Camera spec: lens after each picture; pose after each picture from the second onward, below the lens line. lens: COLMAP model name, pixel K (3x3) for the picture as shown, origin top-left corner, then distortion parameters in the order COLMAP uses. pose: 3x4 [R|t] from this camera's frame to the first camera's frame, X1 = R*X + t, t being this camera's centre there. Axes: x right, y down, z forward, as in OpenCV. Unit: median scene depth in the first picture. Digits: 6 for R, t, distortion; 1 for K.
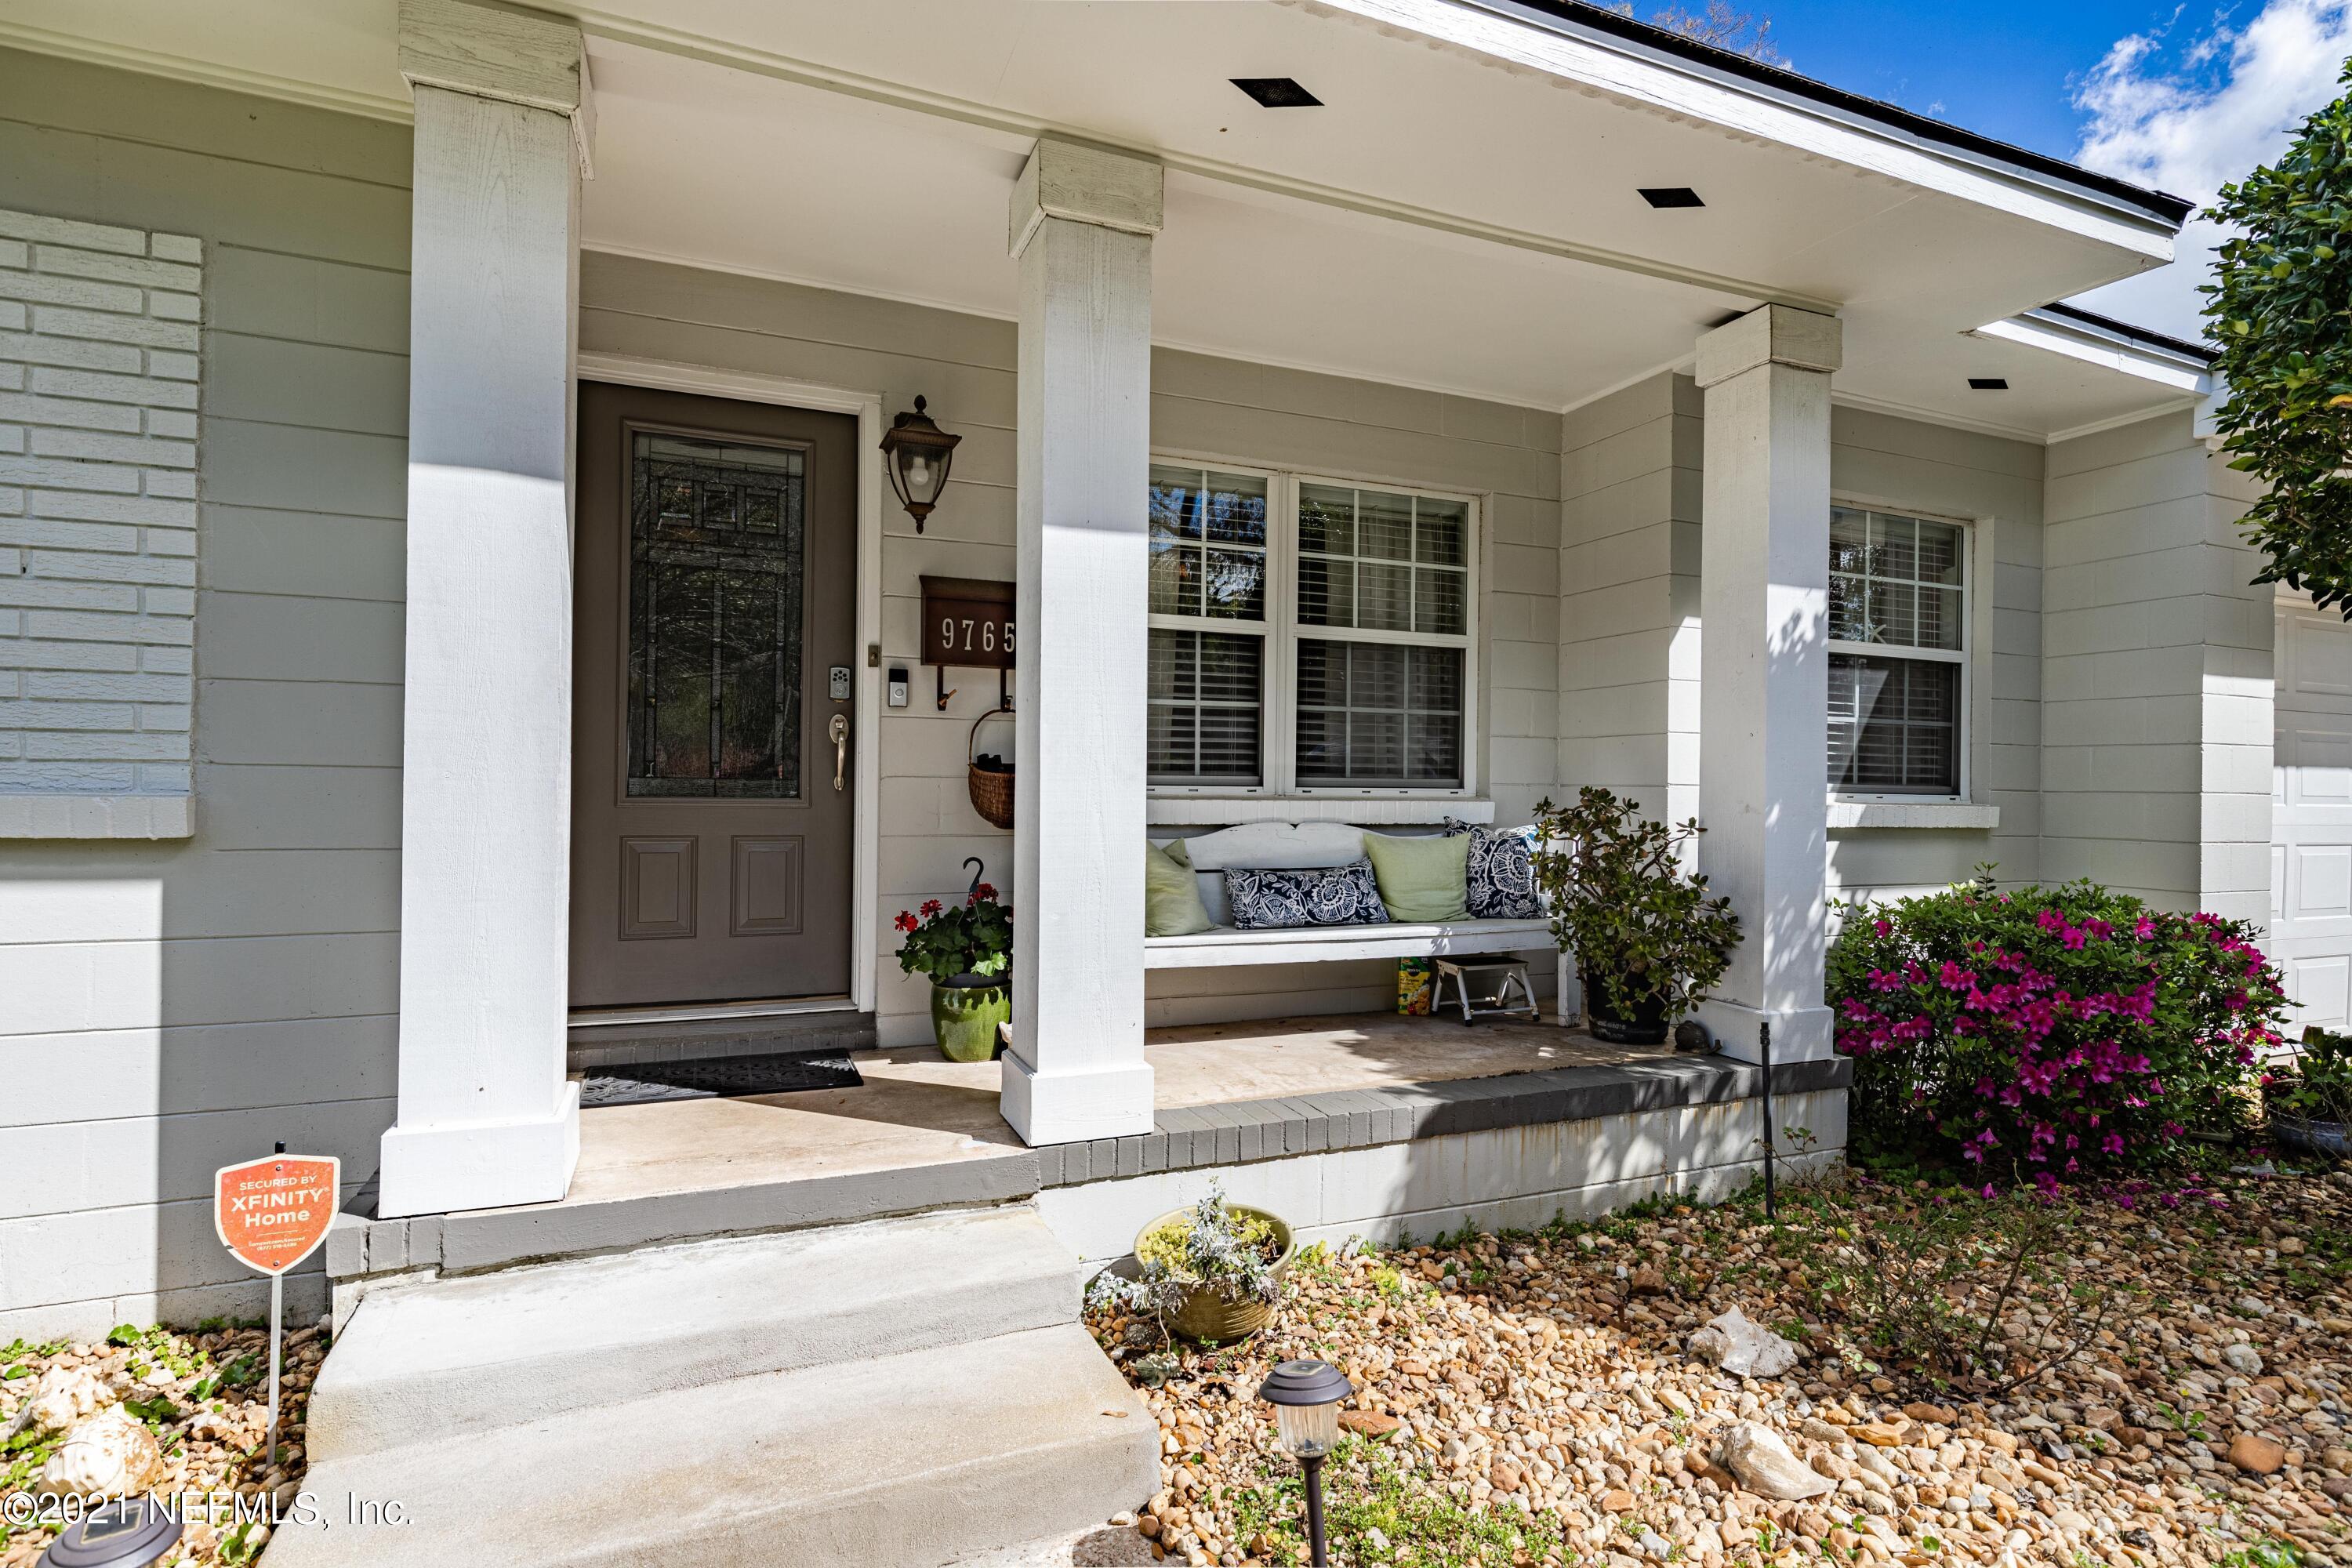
lens RADIAL K [[1150.0, 0, 1167.7], [0, 1150.0, 840.0], [0, 0, 1]] dist [-0.002458, -0.001126]
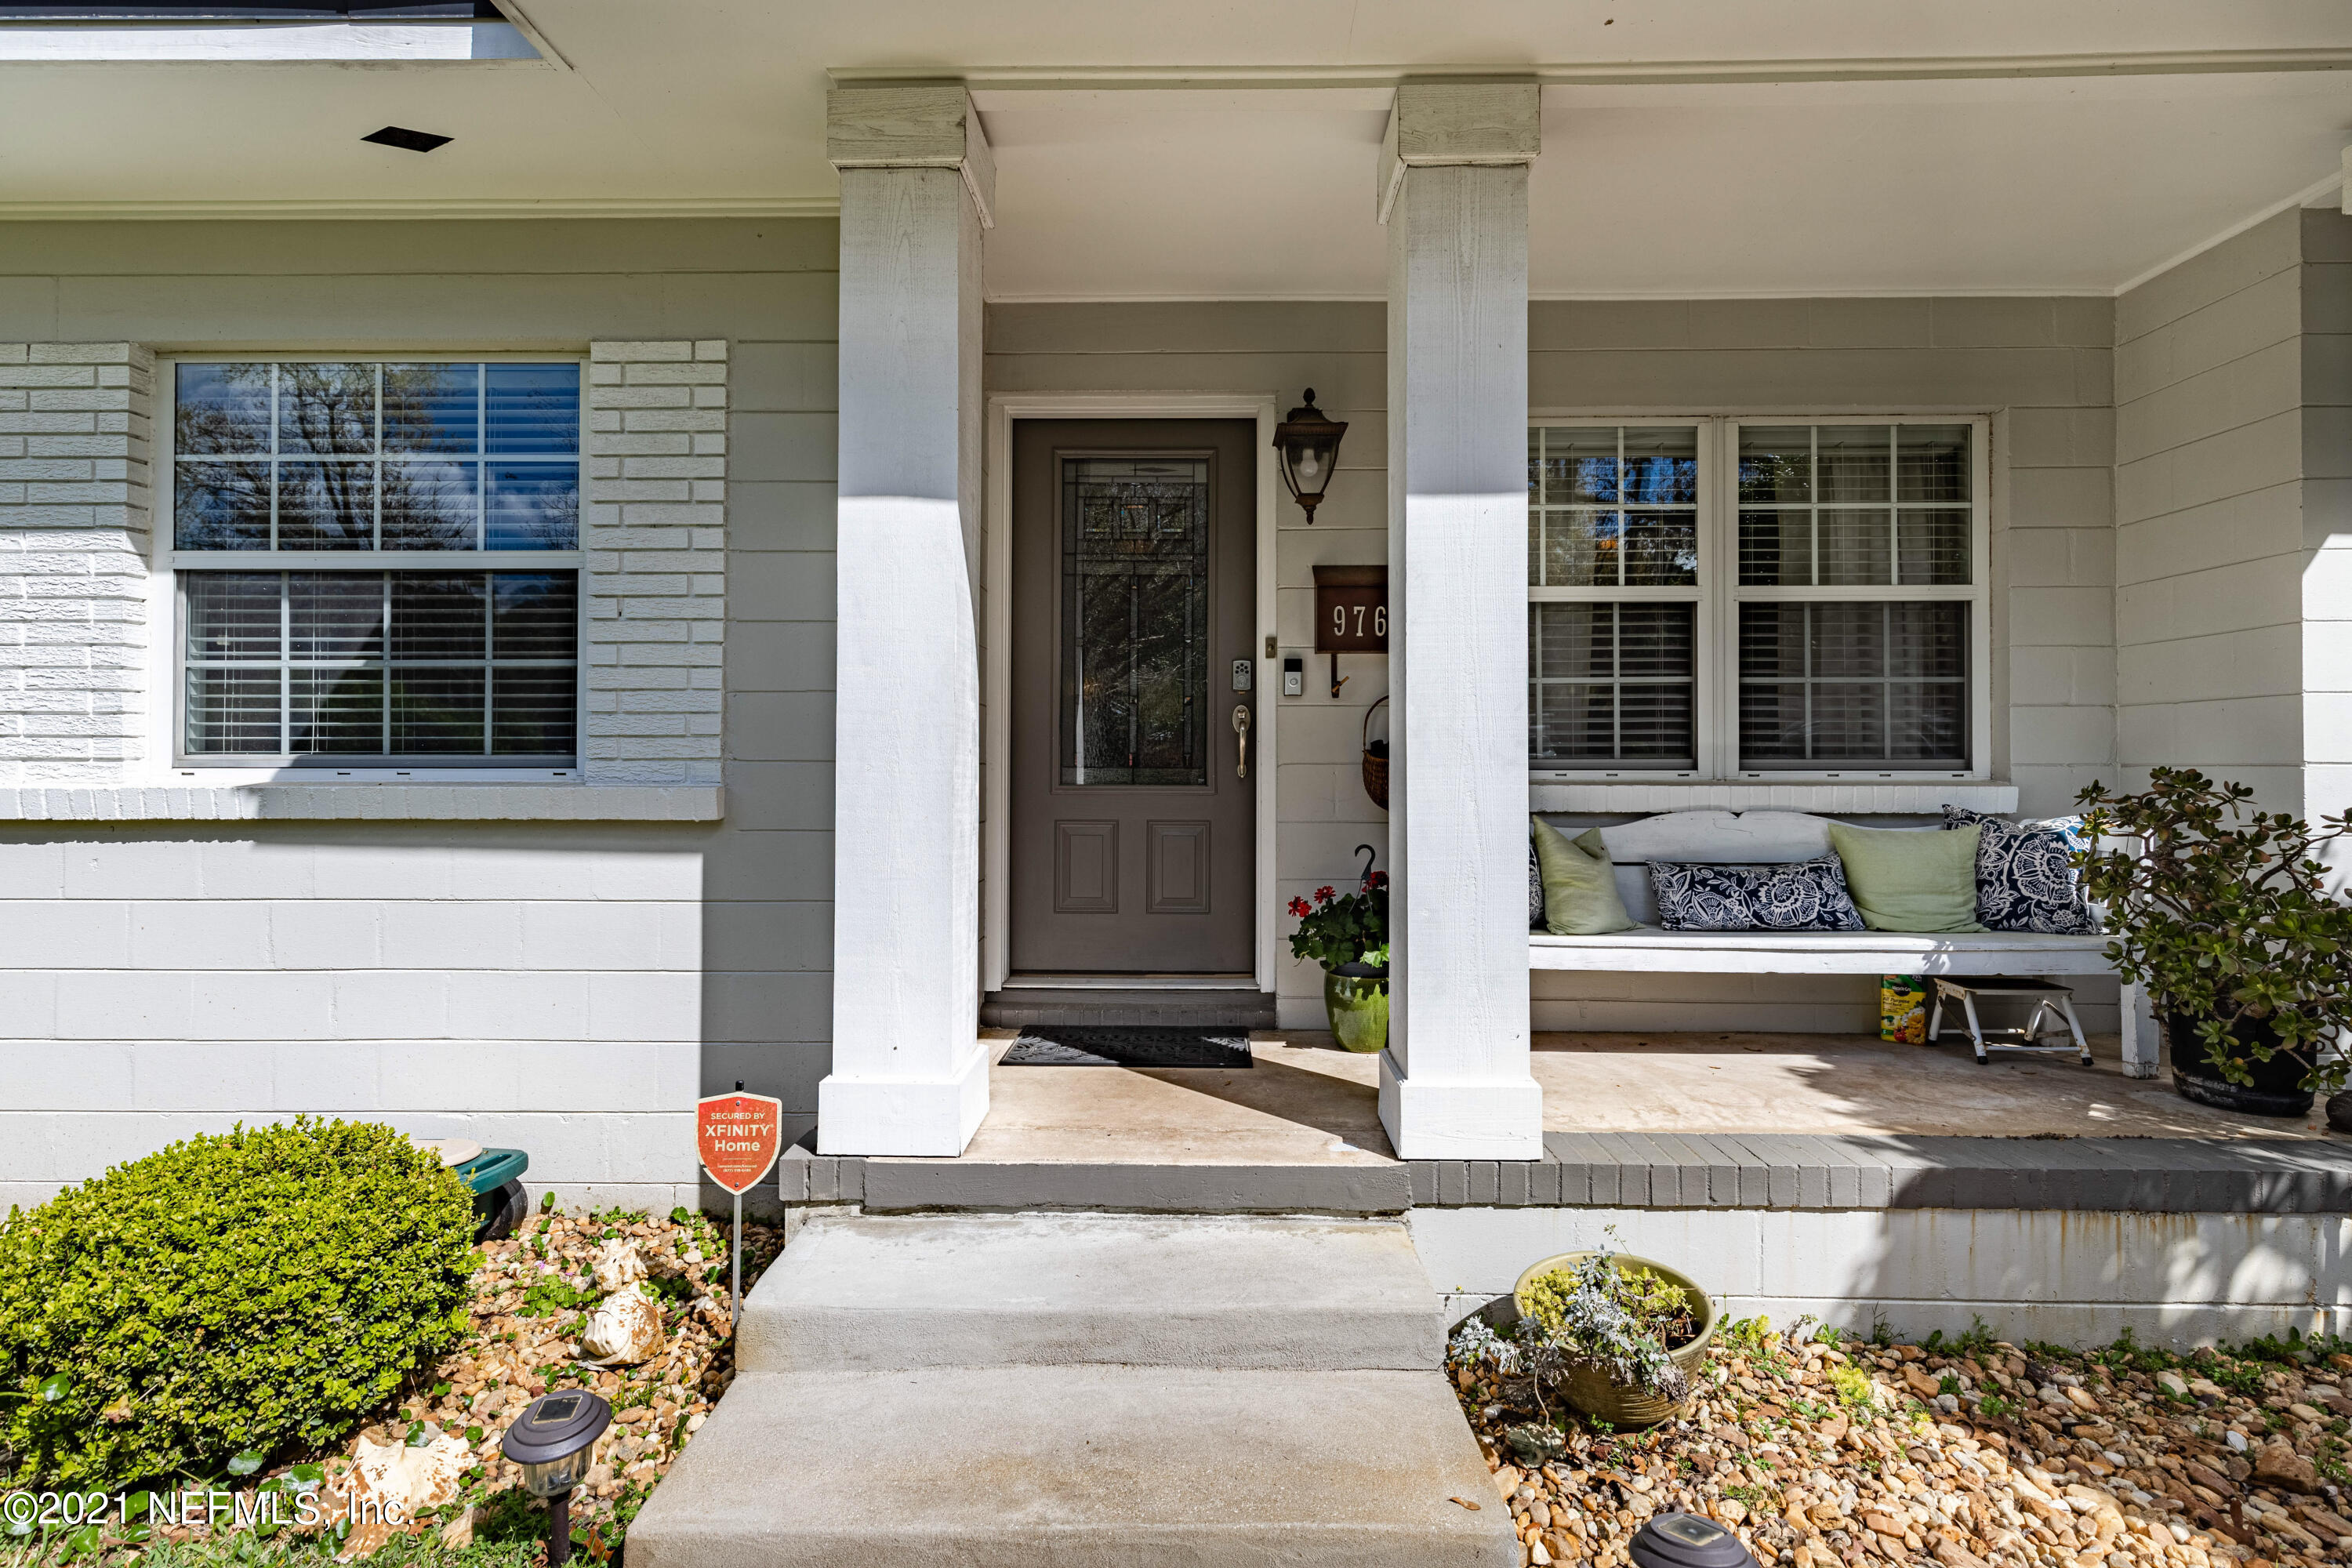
lens RADIAL K [[1066.5, 0, 1176.0], [0, 1066.5, 784.0], [0, 0, 1]] dist [0.005461, -0.001553]
pose [[0.920666, -0.003938, -0.390331, 0.048268], [-0.009374, 0.999438, -0.032193, -0.007514], [0.390238, 0.033298, 0.920112, 0.112586]]
